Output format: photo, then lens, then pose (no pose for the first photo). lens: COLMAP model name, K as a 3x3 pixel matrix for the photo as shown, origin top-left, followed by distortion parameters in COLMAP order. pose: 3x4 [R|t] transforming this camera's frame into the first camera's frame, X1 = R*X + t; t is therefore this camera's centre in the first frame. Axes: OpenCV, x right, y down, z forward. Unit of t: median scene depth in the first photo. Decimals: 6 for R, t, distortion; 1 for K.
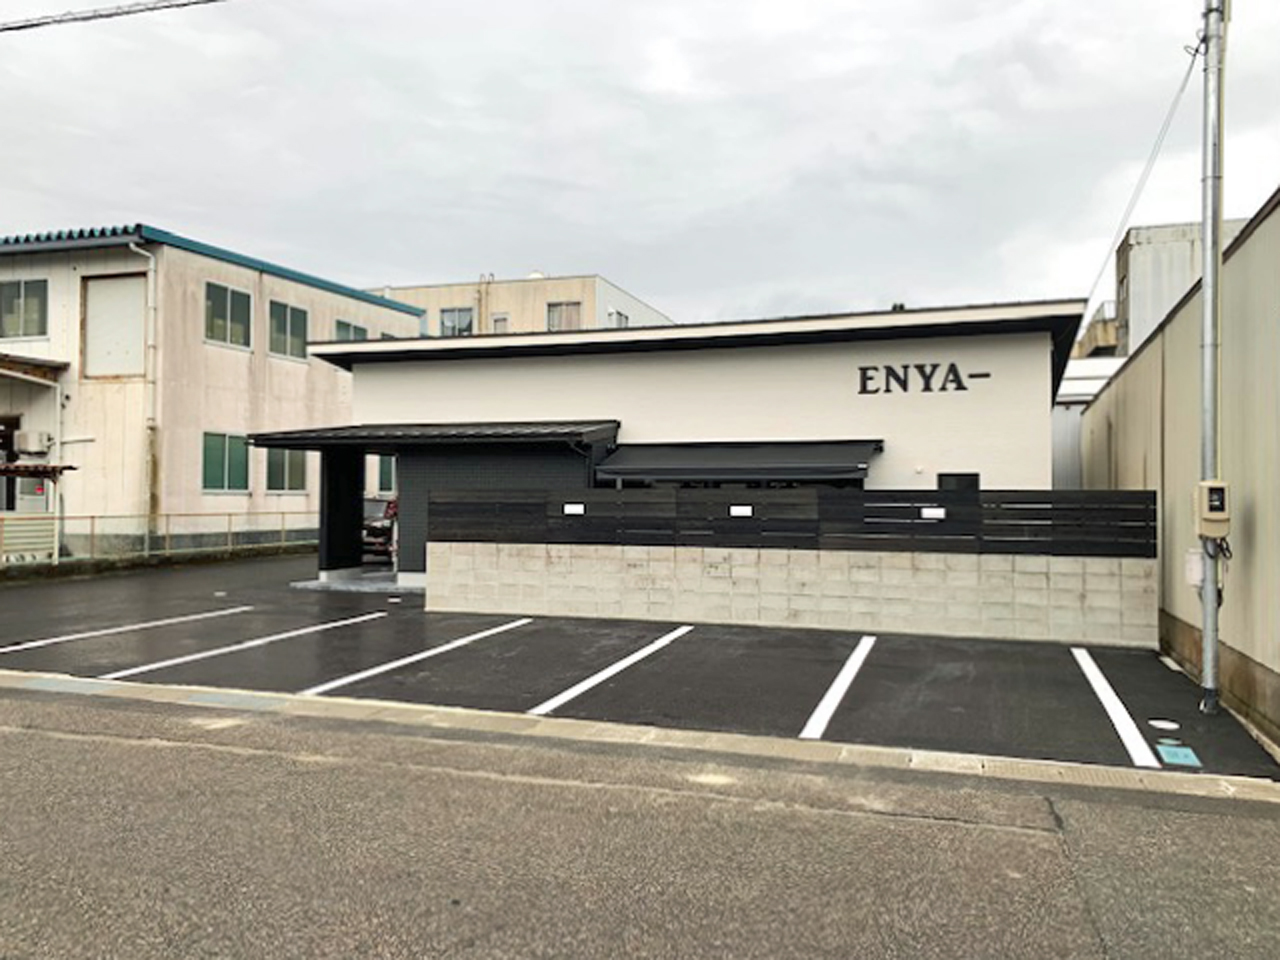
lens RADIAL K [[983.2, 0, 640.0], [0, 983.2, 480.0], [0, 0, 1]] dist [0.032461, -0.000756]
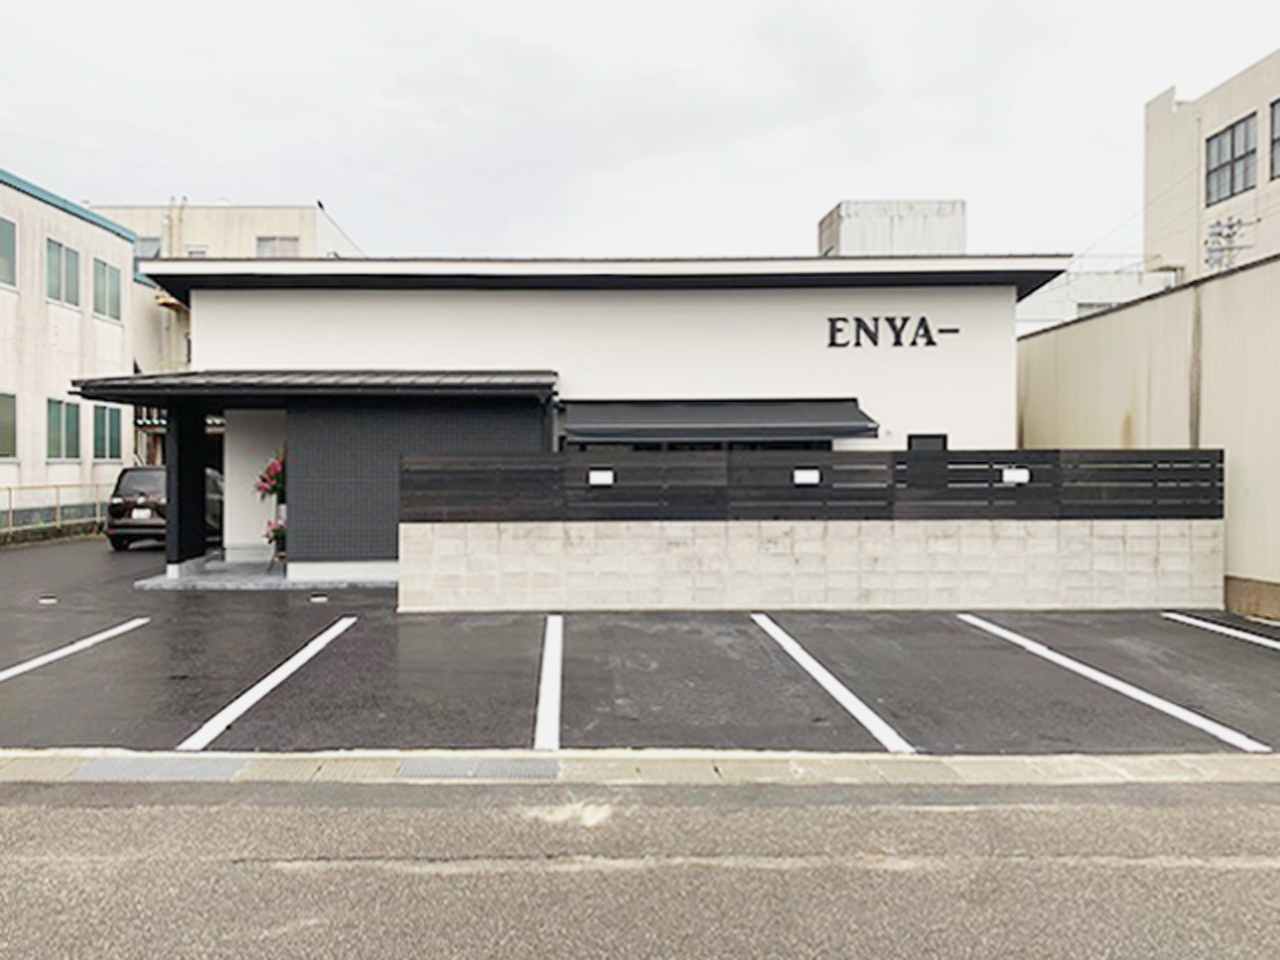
lens RADIAL K [[1024.9, 0, 640.0], [0, 1024.9, 480.0], [0, 0, 1]] dist [-0.005792, 0.008550]
pose [[0.943588, -0.015836, 0.330742, -0.267093], [0.004018, 0.999330, 0.036384, 0.000663], [-0.331096, -0.033003, 0.943020, 0.162112]]
